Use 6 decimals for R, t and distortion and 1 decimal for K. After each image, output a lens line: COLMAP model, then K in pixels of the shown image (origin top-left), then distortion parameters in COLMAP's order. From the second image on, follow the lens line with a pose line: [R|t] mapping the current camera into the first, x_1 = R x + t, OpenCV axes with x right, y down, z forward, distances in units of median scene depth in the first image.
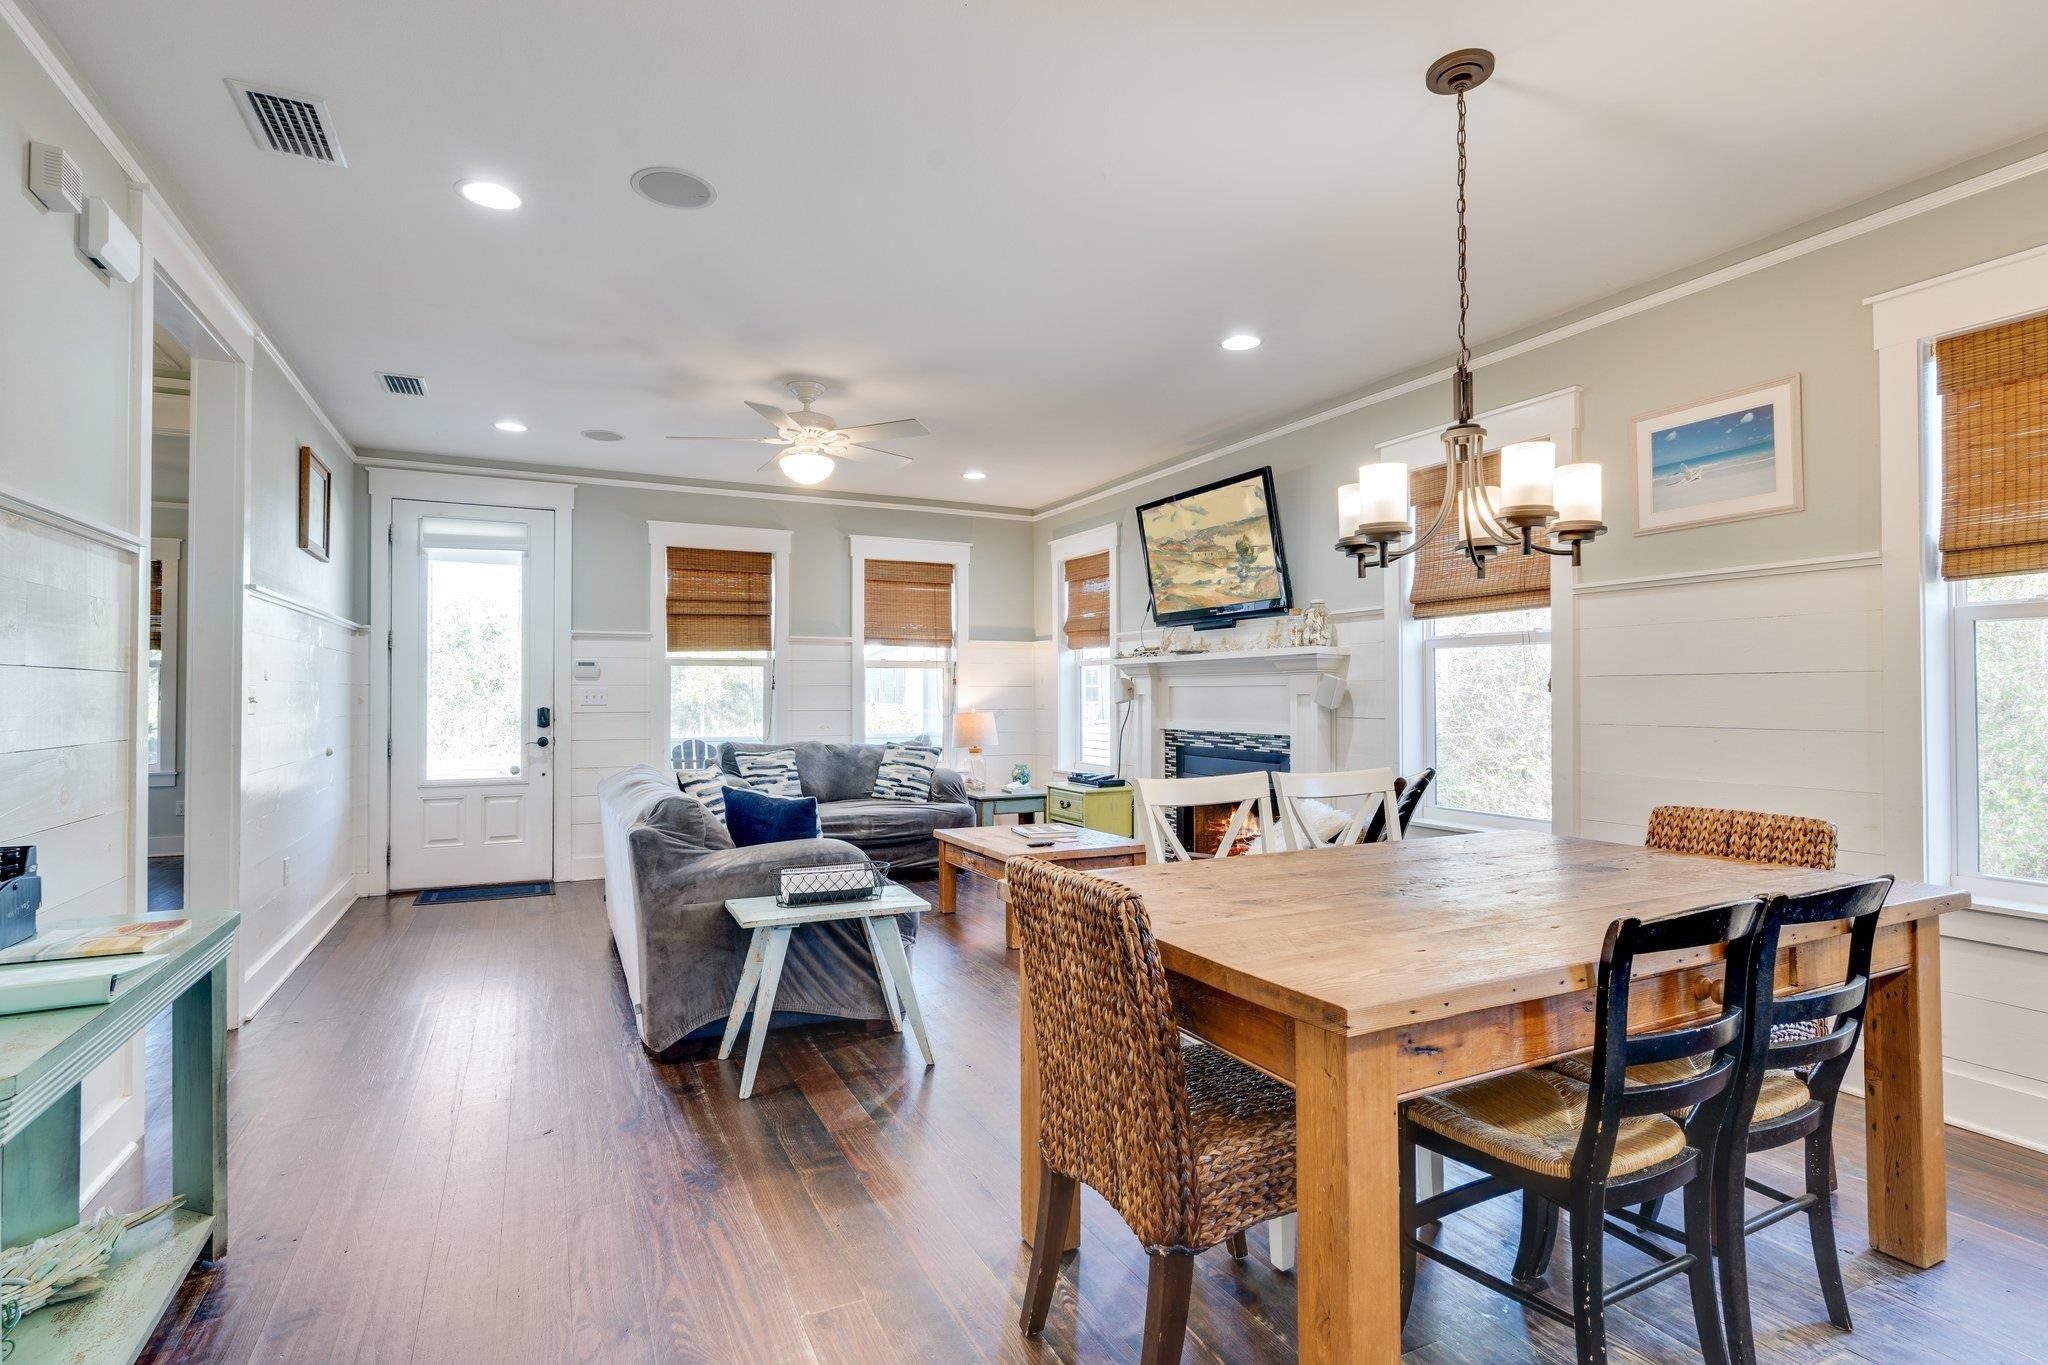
lens RADIAL K [[979.7, 0, 1017.1], [0, 979.7, 678.4], [0, 0, 1]] dist [-0.000054, 0.000086]
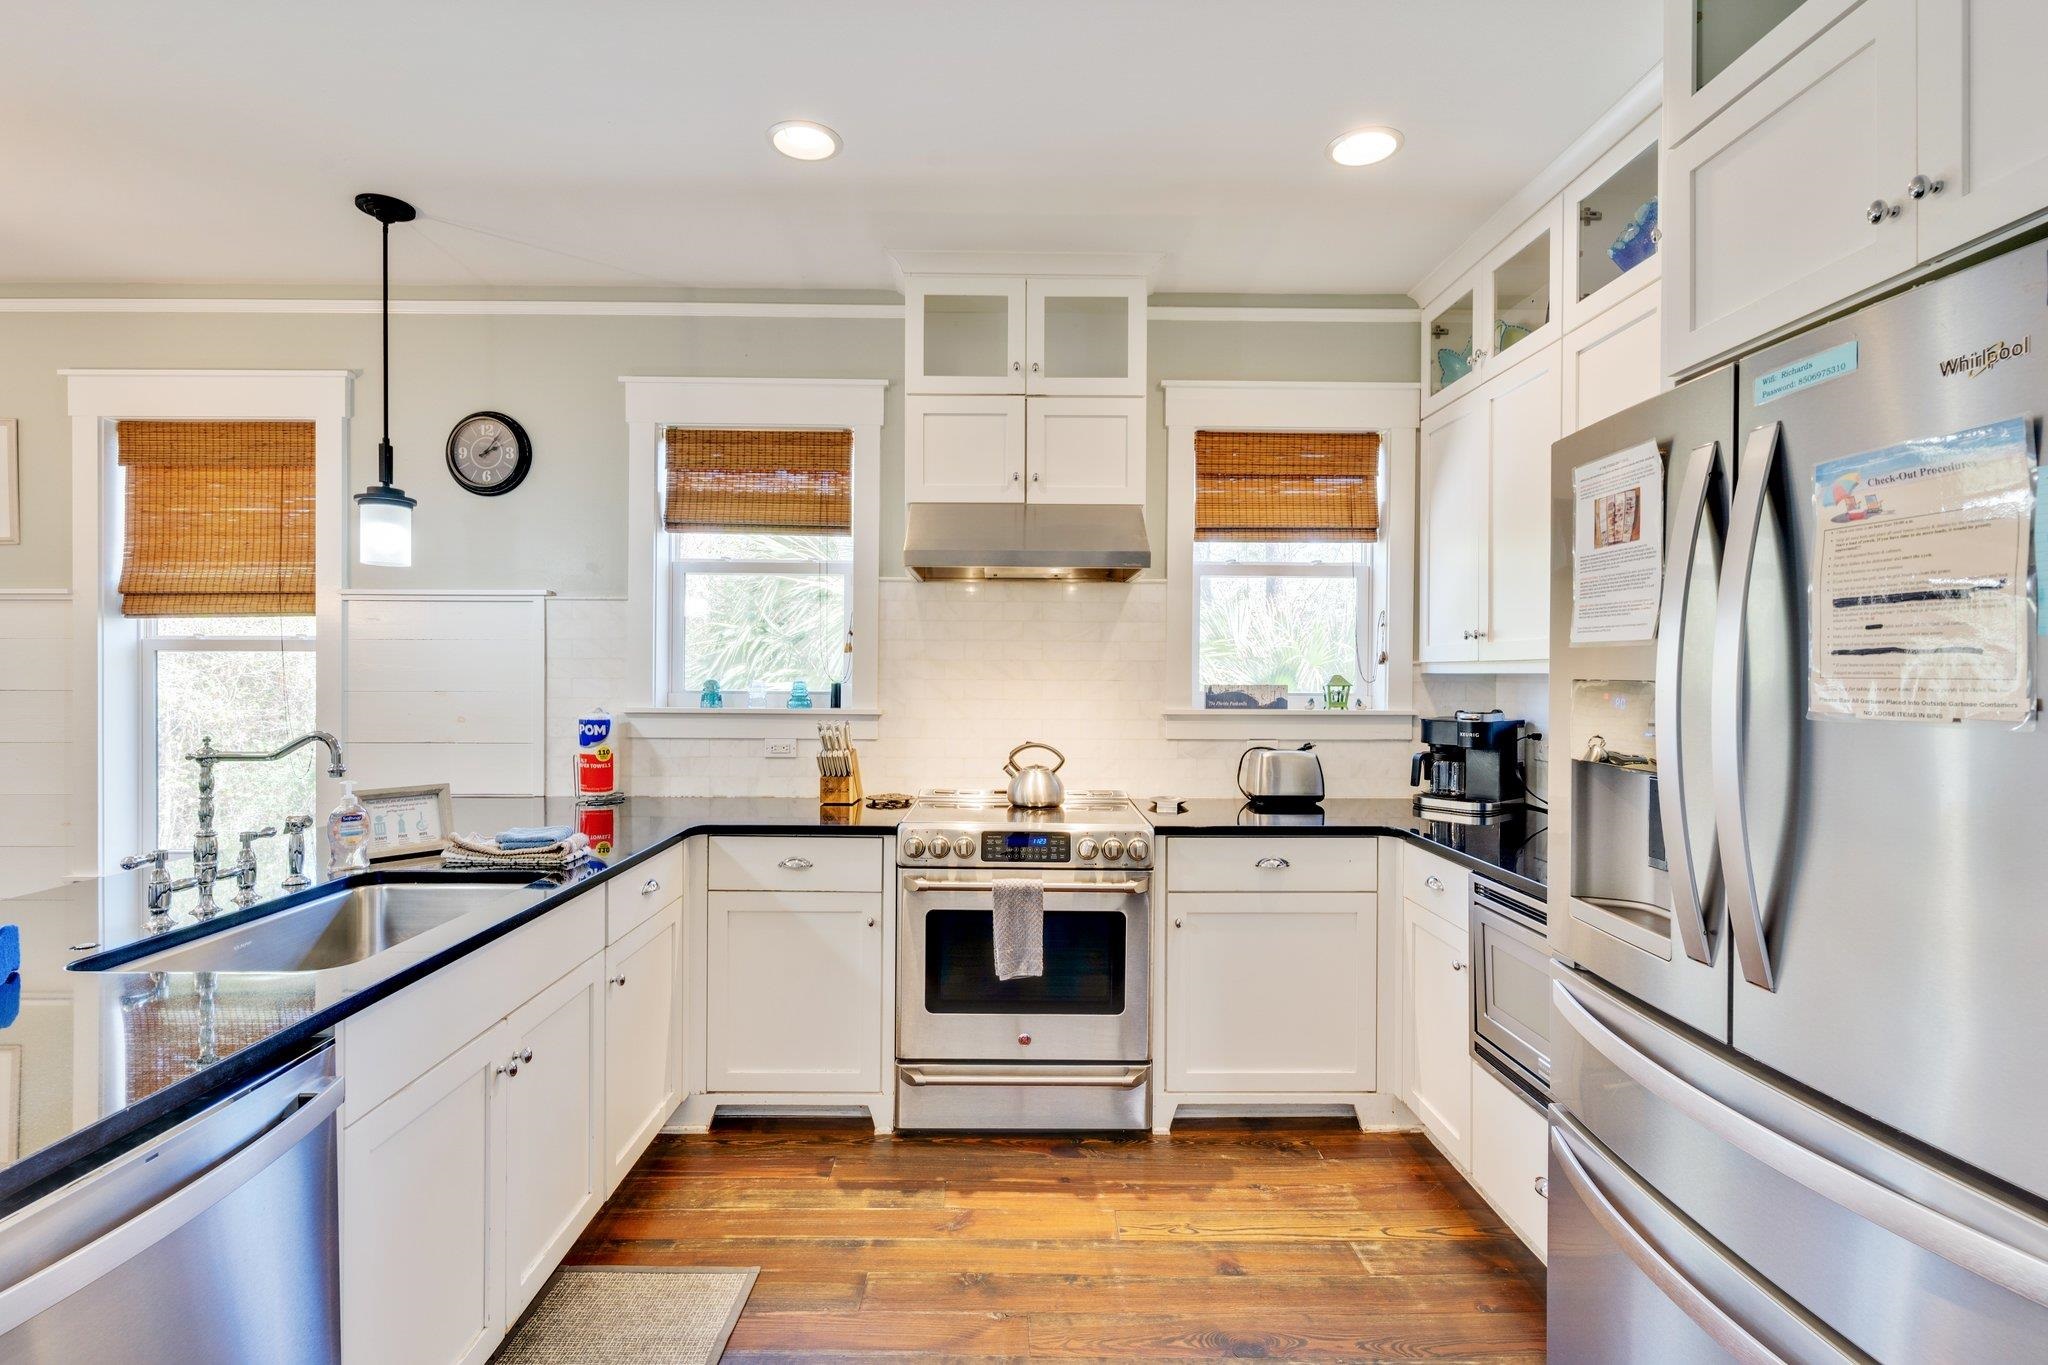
lens RADIAL K [[977.5, 0, 1017.3], [0, 977.5, 680.5], [0, 0, 1]] dist [0.002439, 0.000309]
pose [[0.428663, -0.003564, 0.903458, 0.139189], [-0.018395, 0.999750, 0.012672, -0.025004], [-0.903277, -0.022051, 0.428490, -0.238559]]
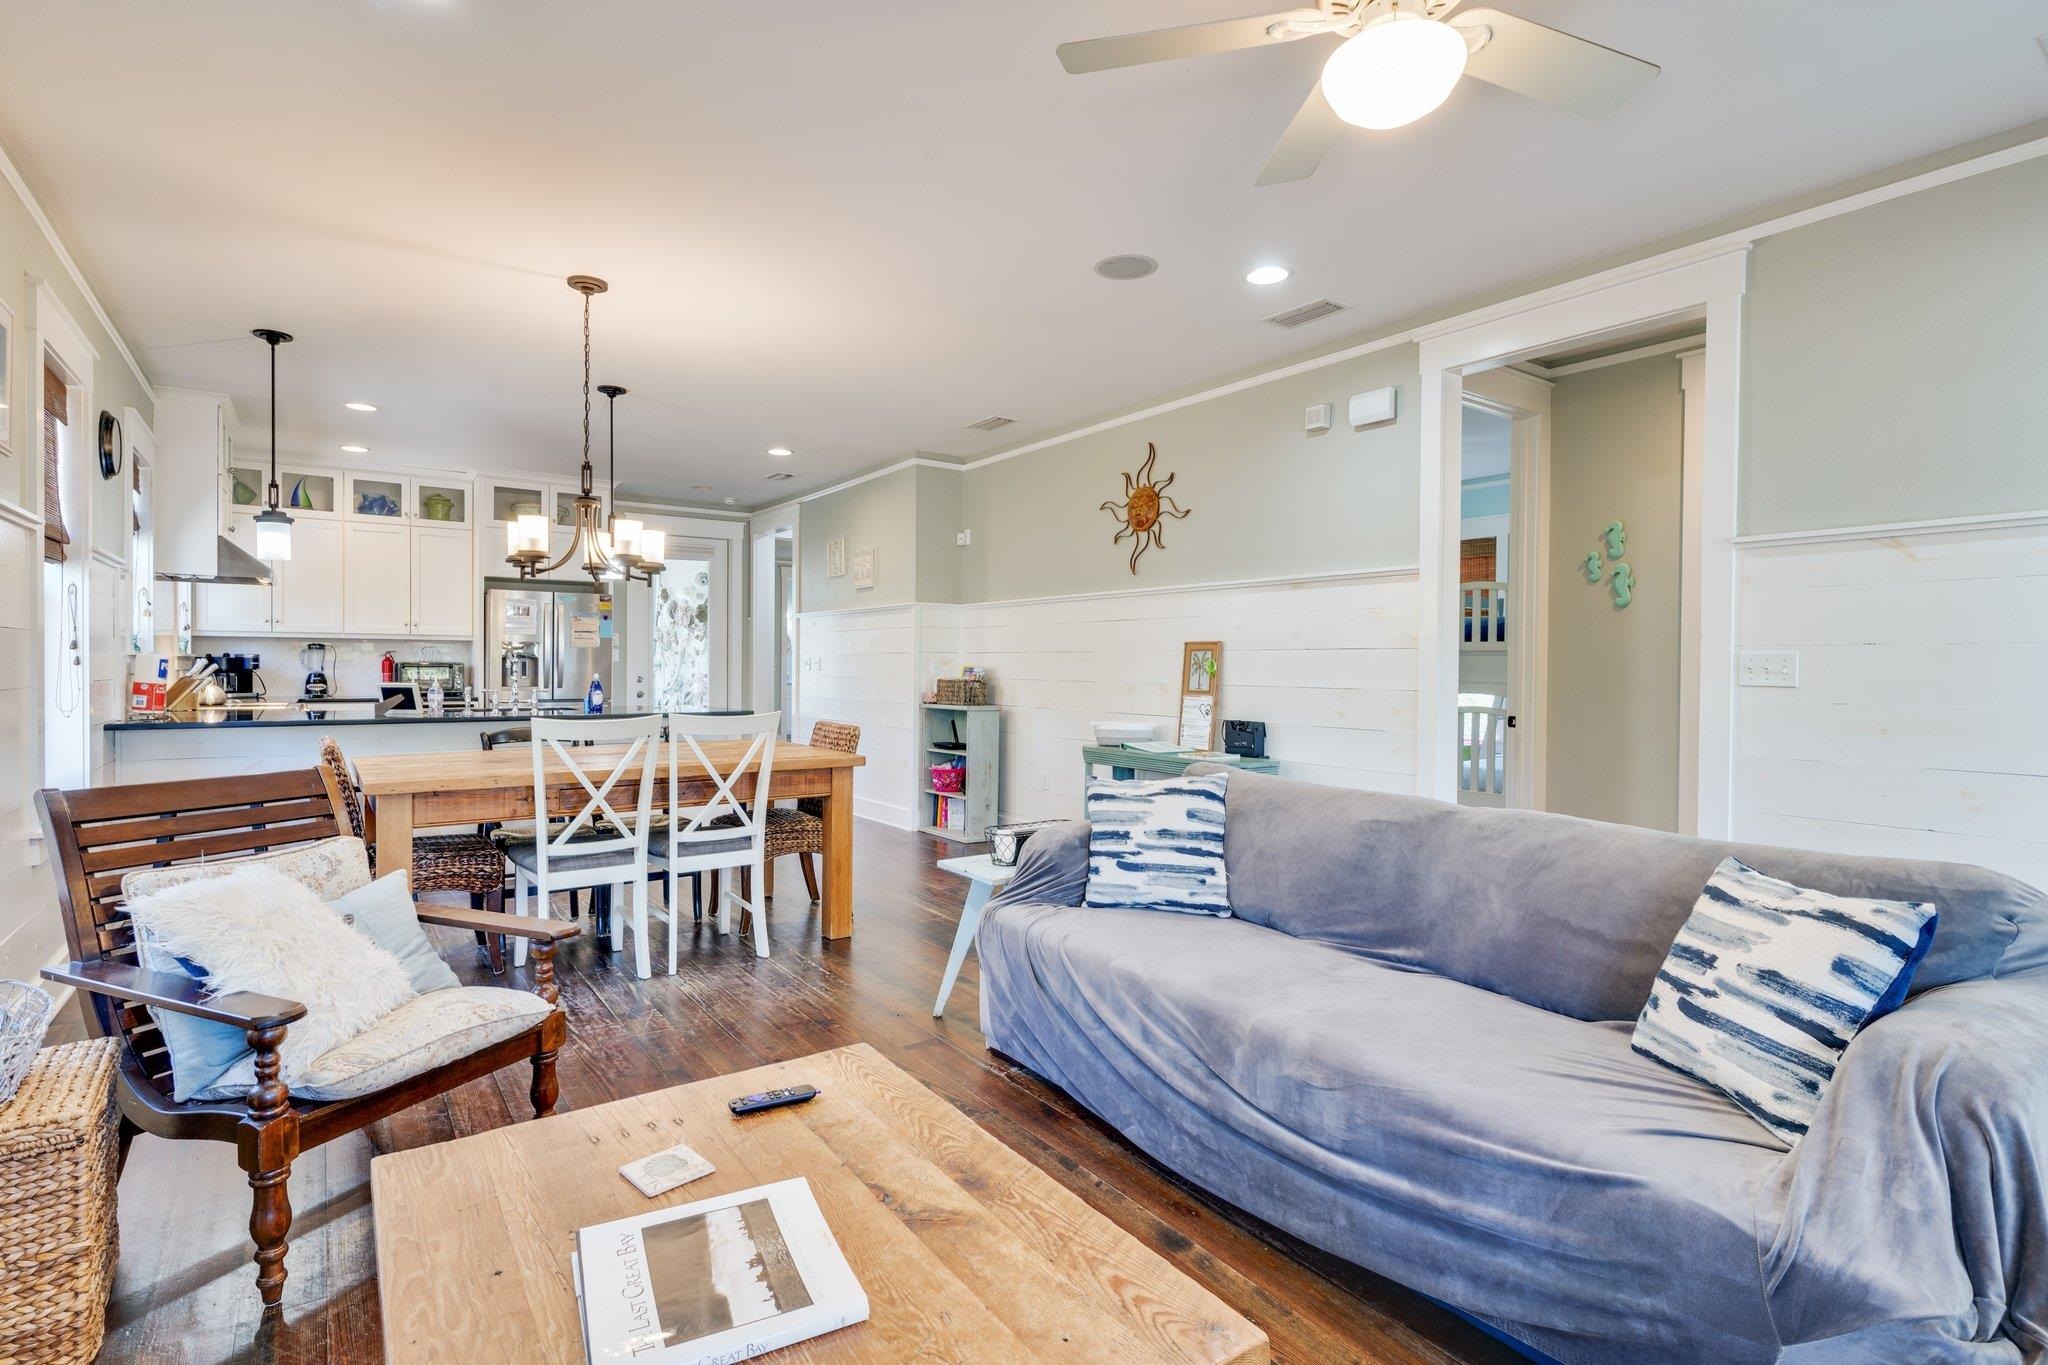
lens RADIAL K [[986.5, 0, 1019.5], [0, 986.5, 677.2], [0, 0, 1]] dist [0.001068, -0.000065]
pose [[-0.987153, -0.003234, -0.159748, -0.003061], [-0.002967, 0.999994, -0.001911, 0.019202], [0.159753, -0.001413, -0.987156, 1.011436]]
